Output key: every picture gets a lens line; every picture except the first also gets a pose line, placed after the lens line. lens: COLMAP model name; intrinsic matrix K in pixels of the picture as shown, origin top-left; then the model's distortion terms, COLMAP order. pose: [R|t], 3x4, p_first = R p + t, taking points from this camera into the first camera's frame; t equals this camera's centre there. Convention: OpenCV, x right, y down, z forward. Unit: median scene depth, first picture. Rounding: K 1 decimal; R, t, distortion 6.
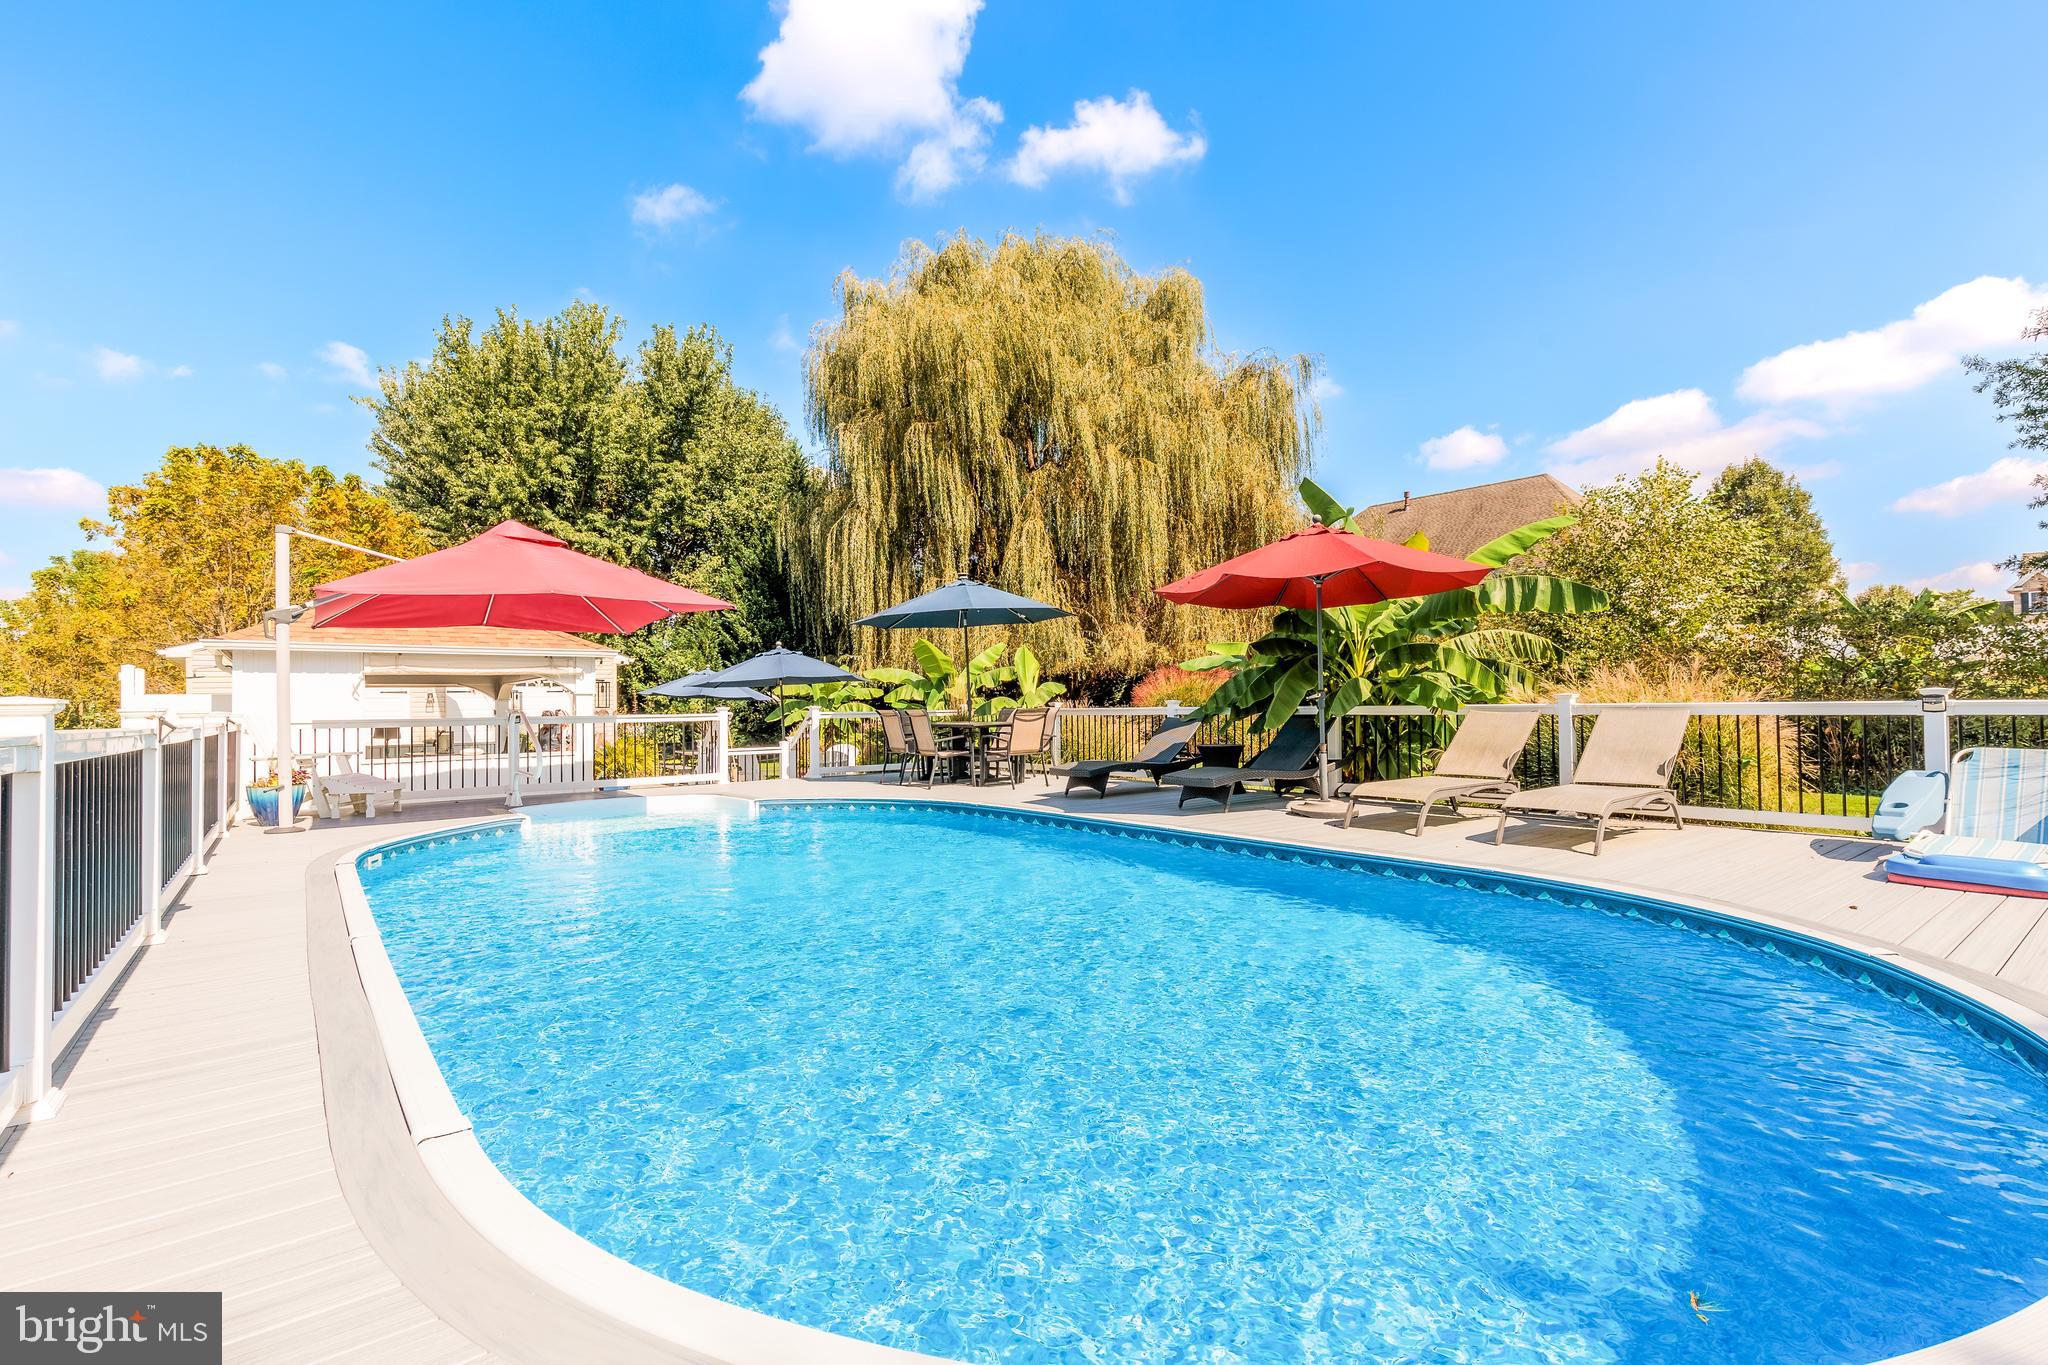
lens RADIAL K [[904.7, 0, 1051.4], [0, 904.7, 682.0], [0, 0, 1]] dist [-0.000534, -0.000358]
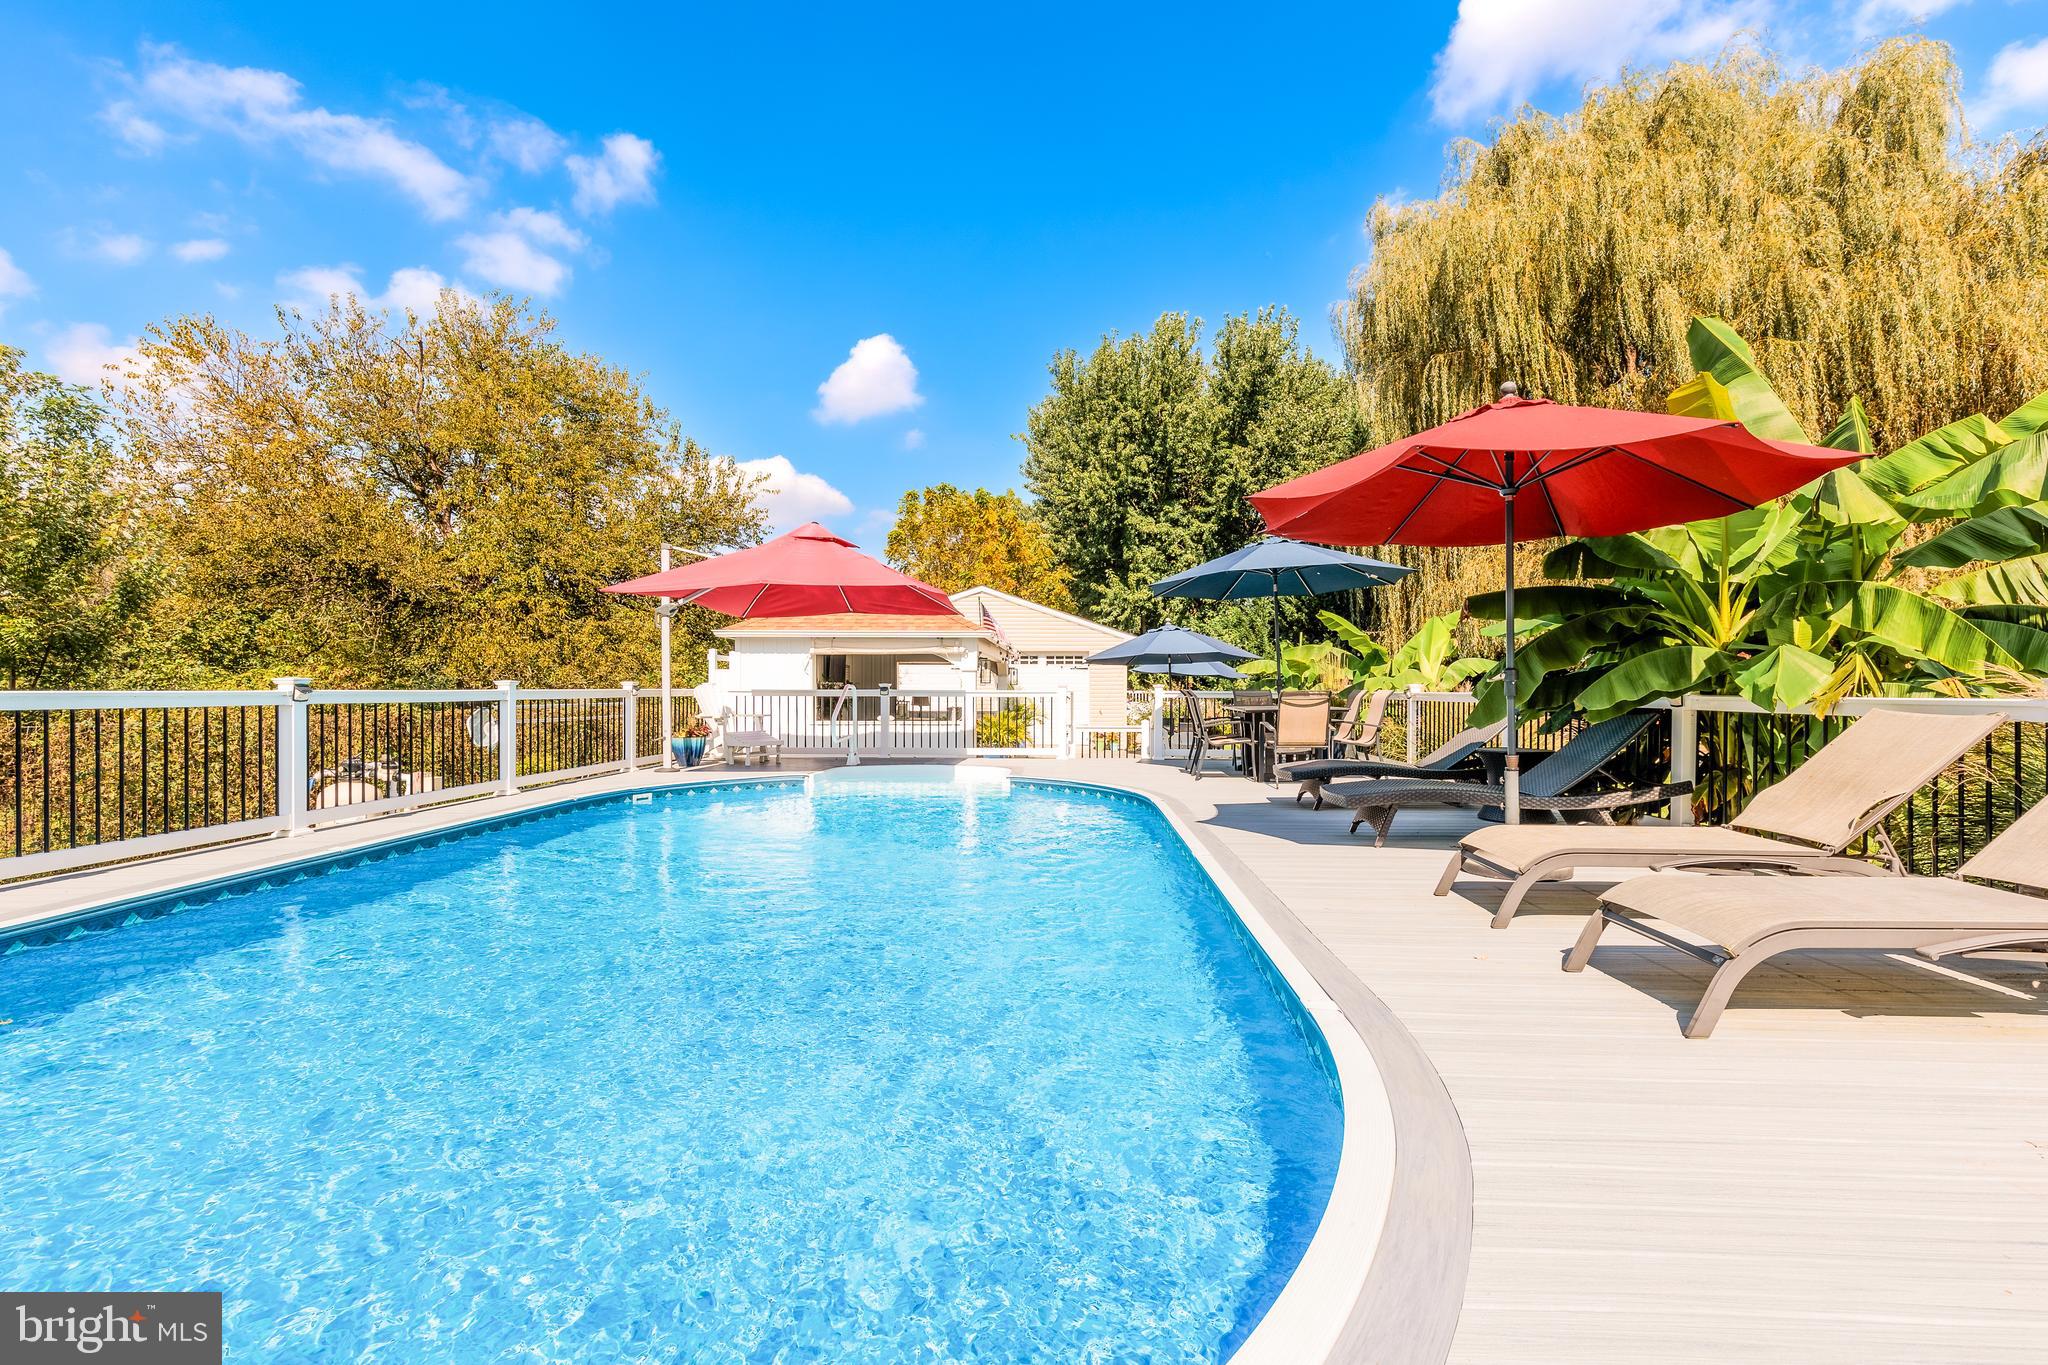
lens RADIAL K [[908.8, 0, 1046.7], [0, 908.8, 689.1], [0, 0, 1]] dist [0.002660, 0.000062]
pose [[0.760672, 0.018233, -0.648881, 0.101042], [0.002129, 0.999530, 0.030582, 0.000634], [0.649133, -0.024645, 0.760275, 0.072145]]
